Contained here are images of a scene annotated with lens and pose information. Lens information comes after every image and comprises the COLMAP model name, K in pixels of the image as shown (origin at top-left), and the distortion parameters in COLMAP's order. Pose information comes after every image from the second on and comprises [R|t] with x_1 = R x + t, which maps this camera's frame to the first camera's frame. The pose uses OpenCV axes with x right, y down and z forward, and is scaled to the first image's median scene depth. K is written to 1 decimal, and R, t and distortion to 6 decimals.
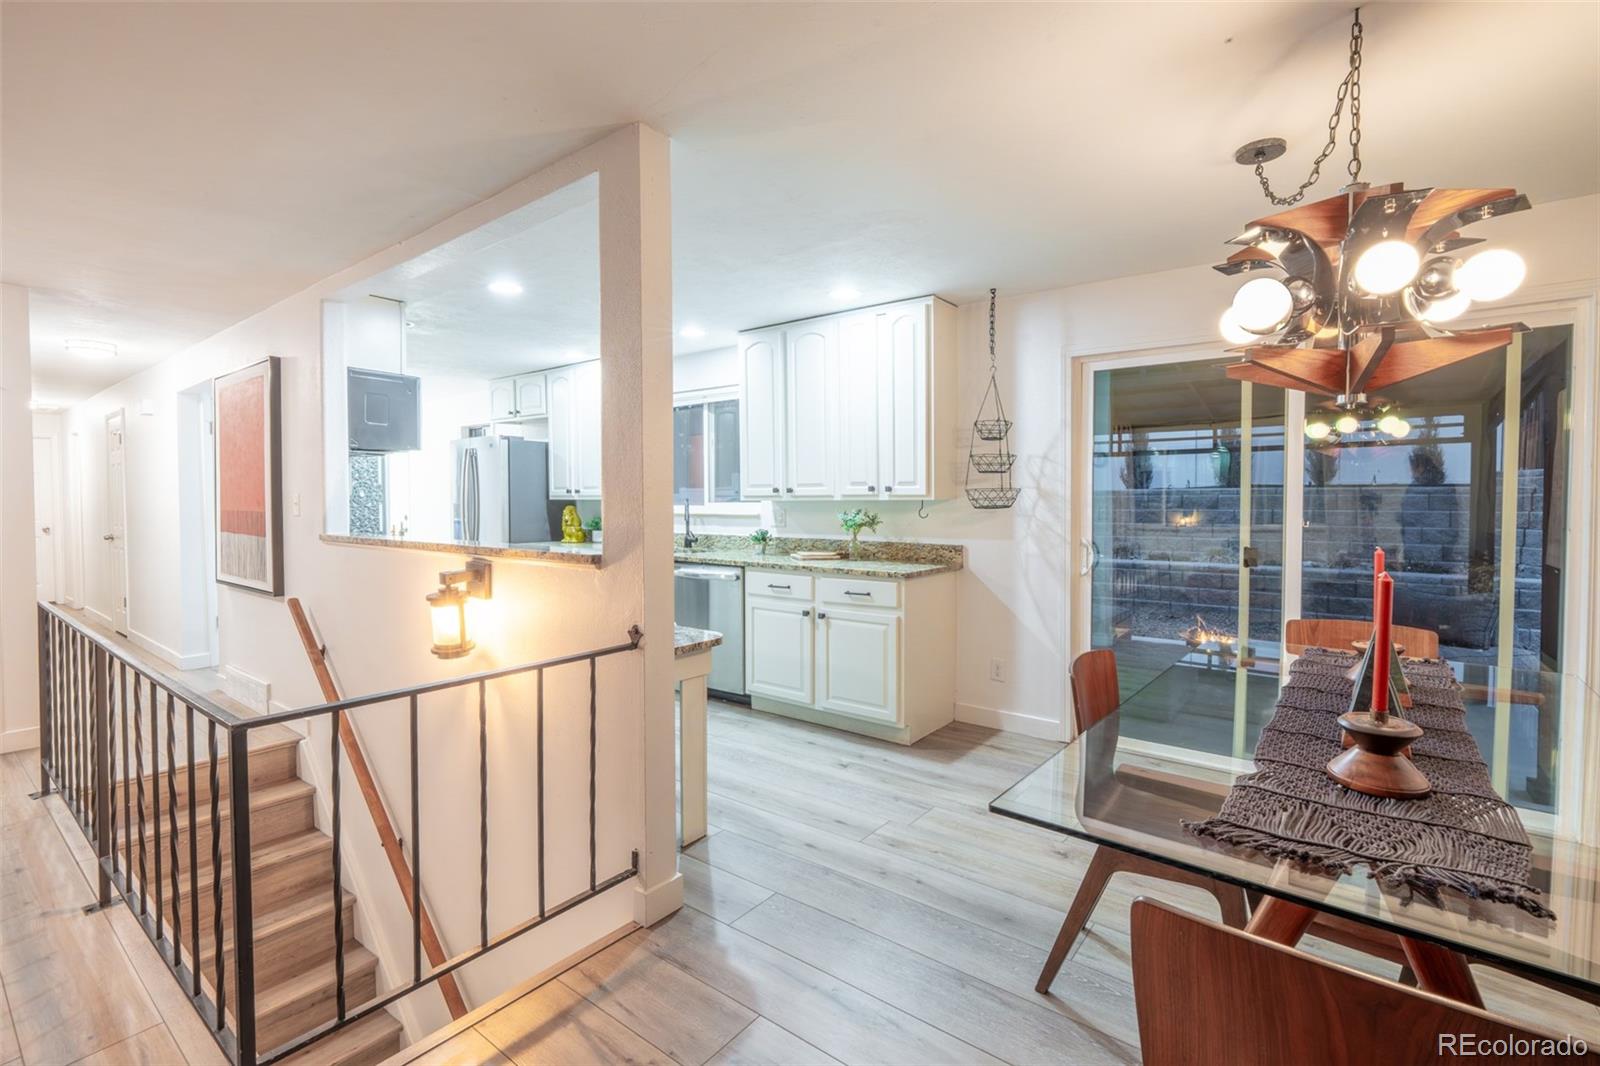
lens RADIAL K [[720.6, 0, 768.7], [0, 720.6, 520.1], [0, 0, 1]] dist [-0.013223, 0.000186]
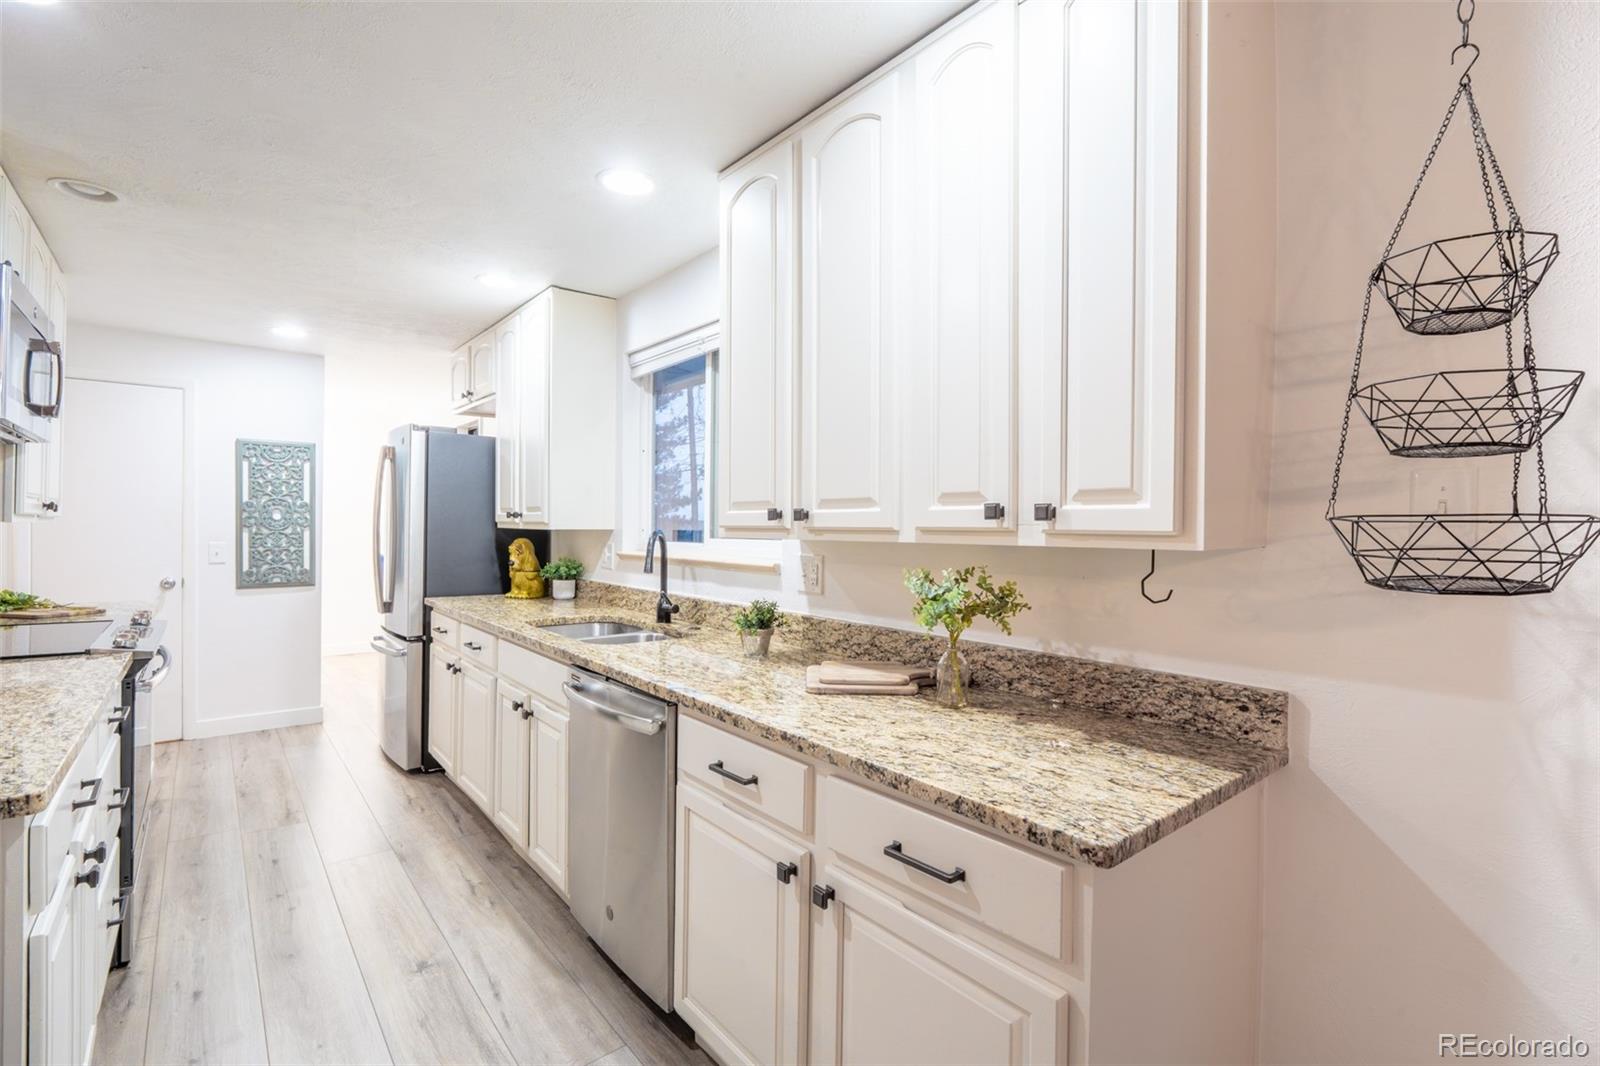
lens RADIAL K [[714.8, 0, 803.2], [0, 714.8, 533.2], [0, 0, 1]] dist [-0.013153, 0.001481]
pose [[0.980442, 0.017237, -0.196050, 0.121618], [-0.021911, 0.999524, -0.021698, -0.024373], [0.195582, 0.025569, 0.980354, 0.657728]]
